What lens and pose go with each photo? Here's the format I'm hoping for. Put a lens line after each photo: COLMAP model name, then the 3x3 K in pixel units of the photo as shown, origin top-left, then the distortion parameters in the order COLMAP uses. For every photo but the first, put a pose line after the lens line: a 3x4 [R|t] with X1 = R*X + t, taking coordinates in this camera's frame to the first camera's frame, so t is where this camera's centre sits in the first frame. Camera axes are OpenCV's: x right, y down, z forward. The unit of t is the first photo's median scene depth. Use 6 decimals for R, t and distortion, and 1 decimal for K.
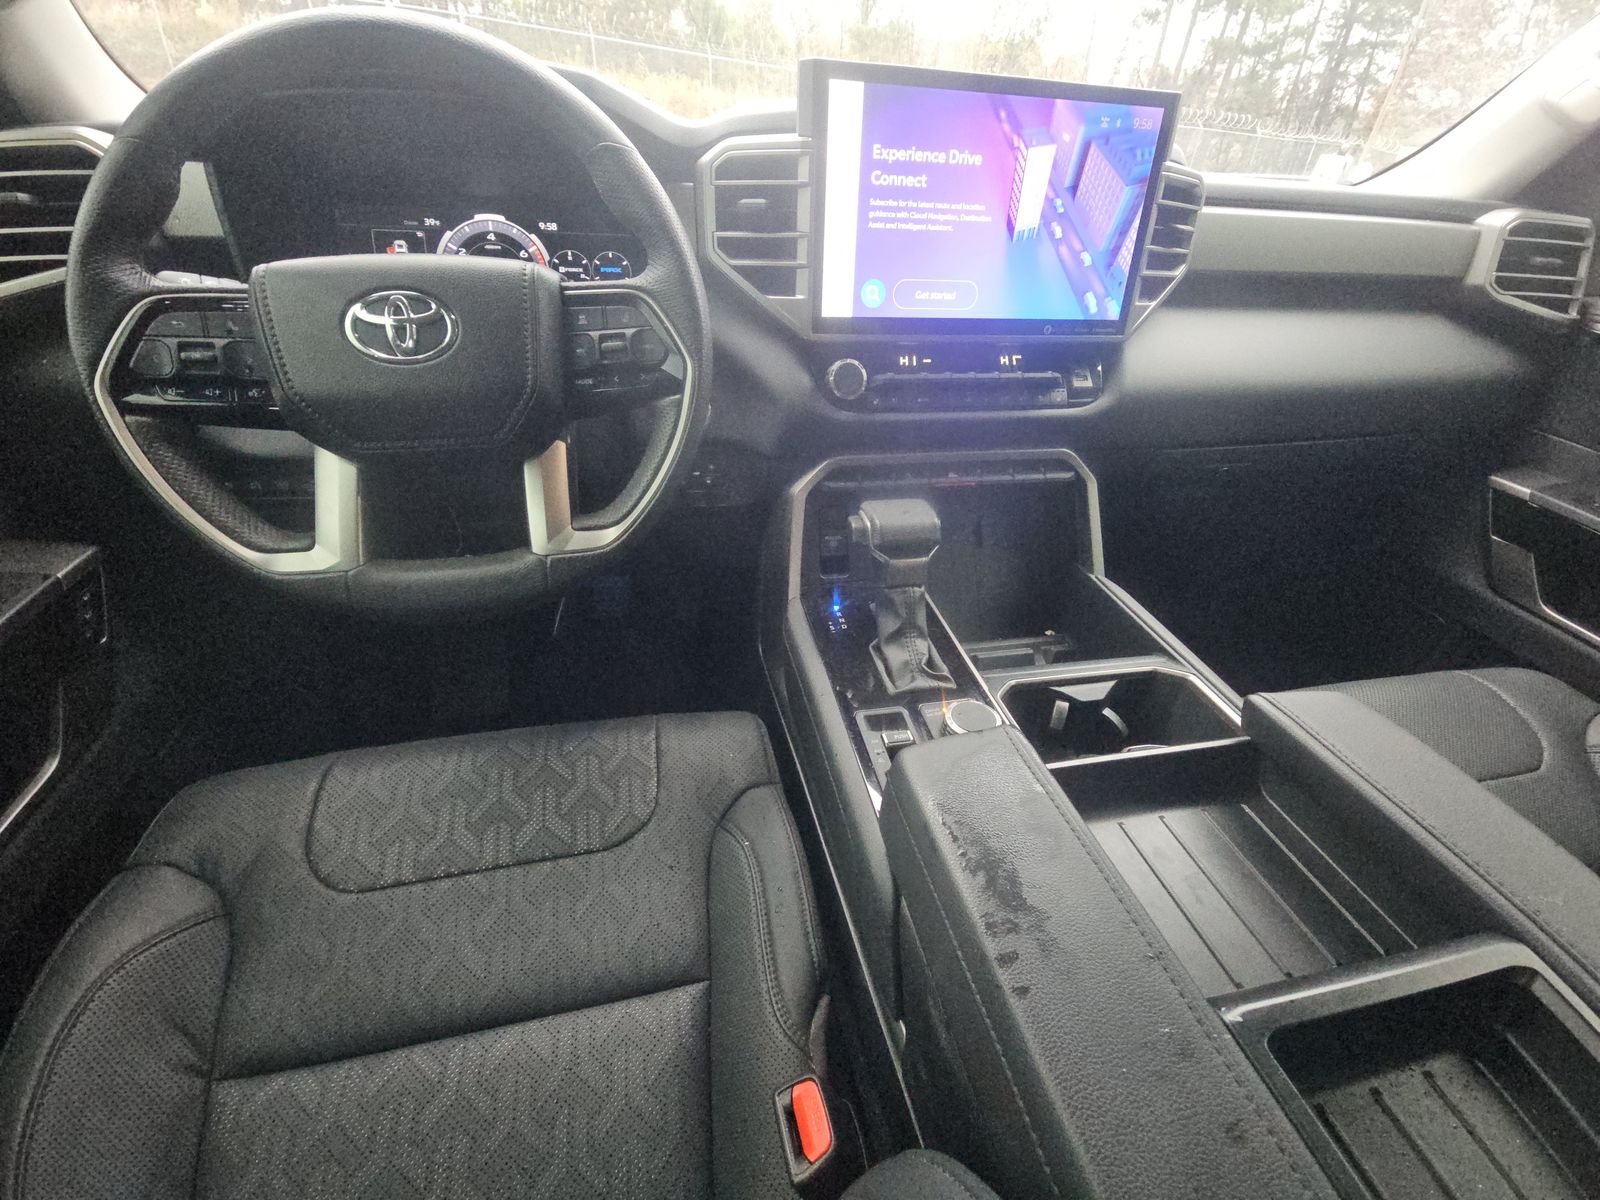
lens RADIAL K [[647.5, 0, 804.9], [0, 647.5, 600.8], [0, 0, 1]] dist [0.001495, -0.001058]
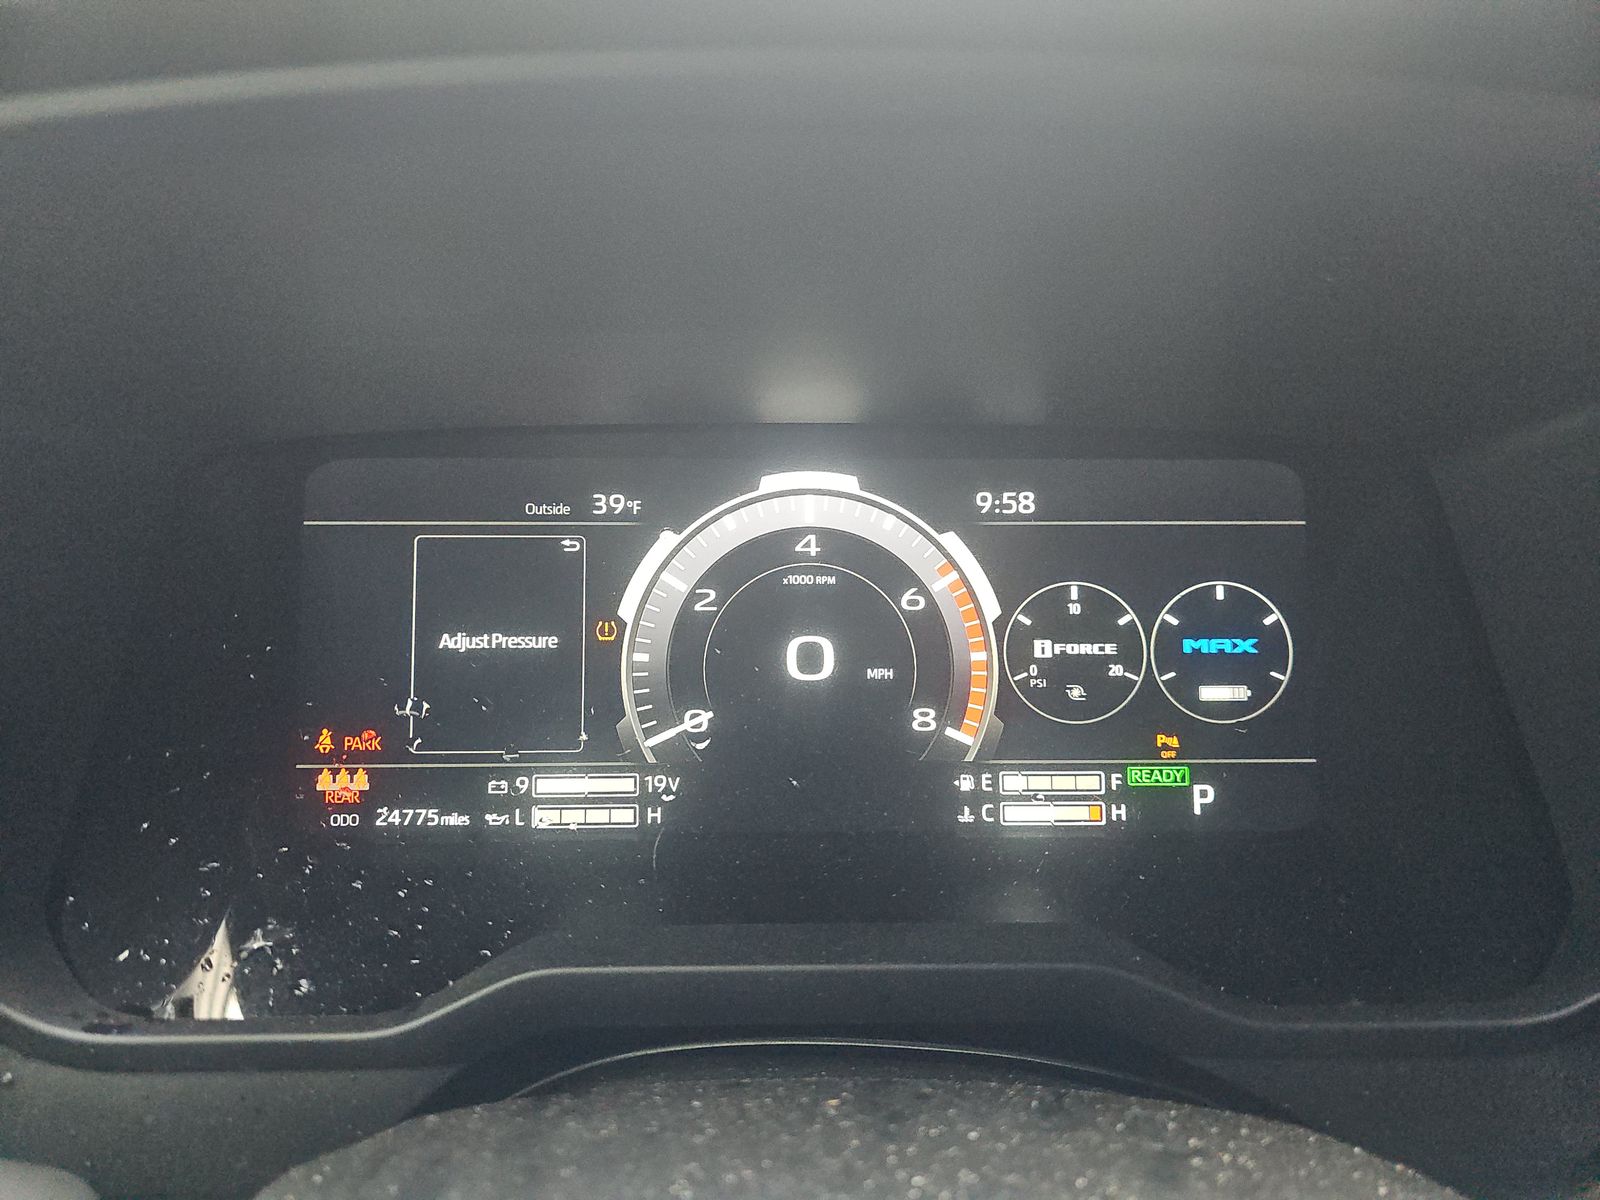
lens RADIAL K [[1080.6, 0, 800.8], [0, 1080.6, 594.4], [0, 0, 1]] dist [0.022979, -0.017234]
pose [[0.984668, 0.016318, -0.173675, -0.496593], [-0.059909, 0.966691, -0.248836, -0.520466], [0.163829, 0.255426, 0.952847, 0.688563]]
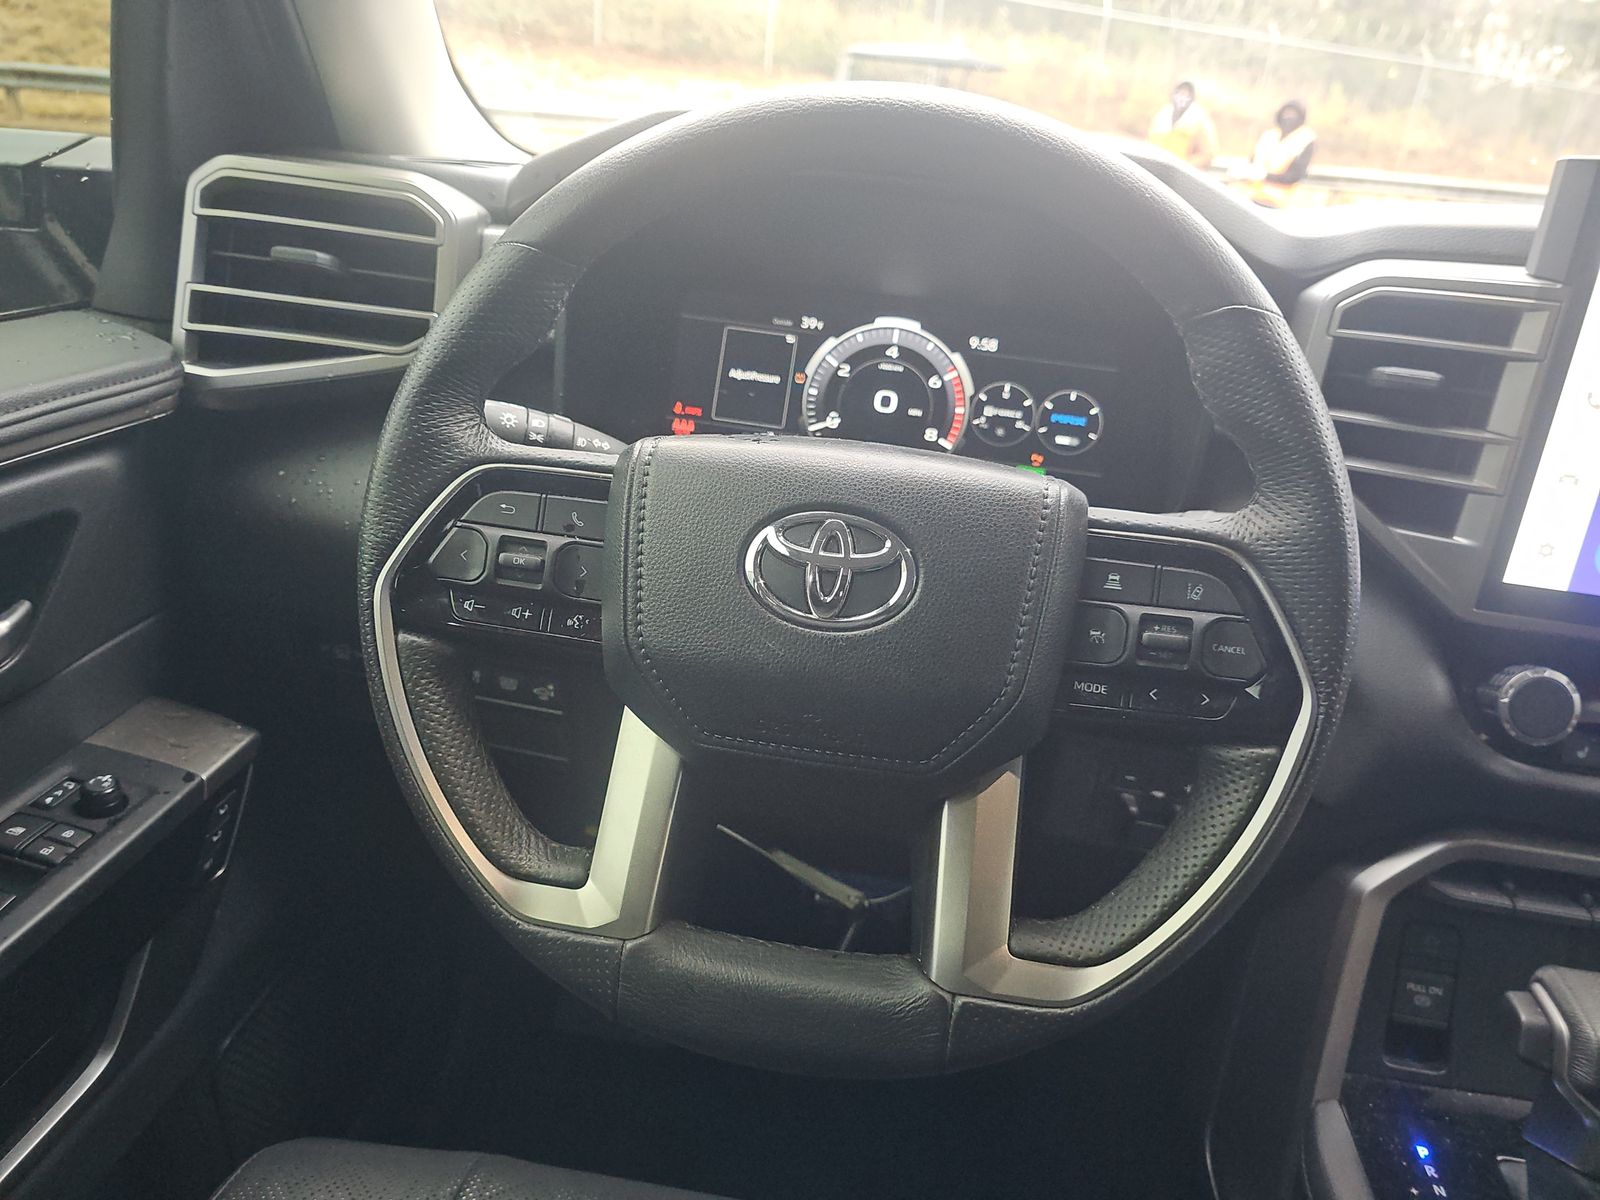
lens RADIAL K [[1080.6, 0, 806.4], [0, 1080.6, 609.9], [0, 0, 1]] dist [0.022979, -0.017234]
pose [[0.938692, 0.178593, -0.294894, -0.255120], [-0.232608, 0.959422, -0.159385, -0.165443], [0.254462, 0.218208, 0.942143, 0.055454]]
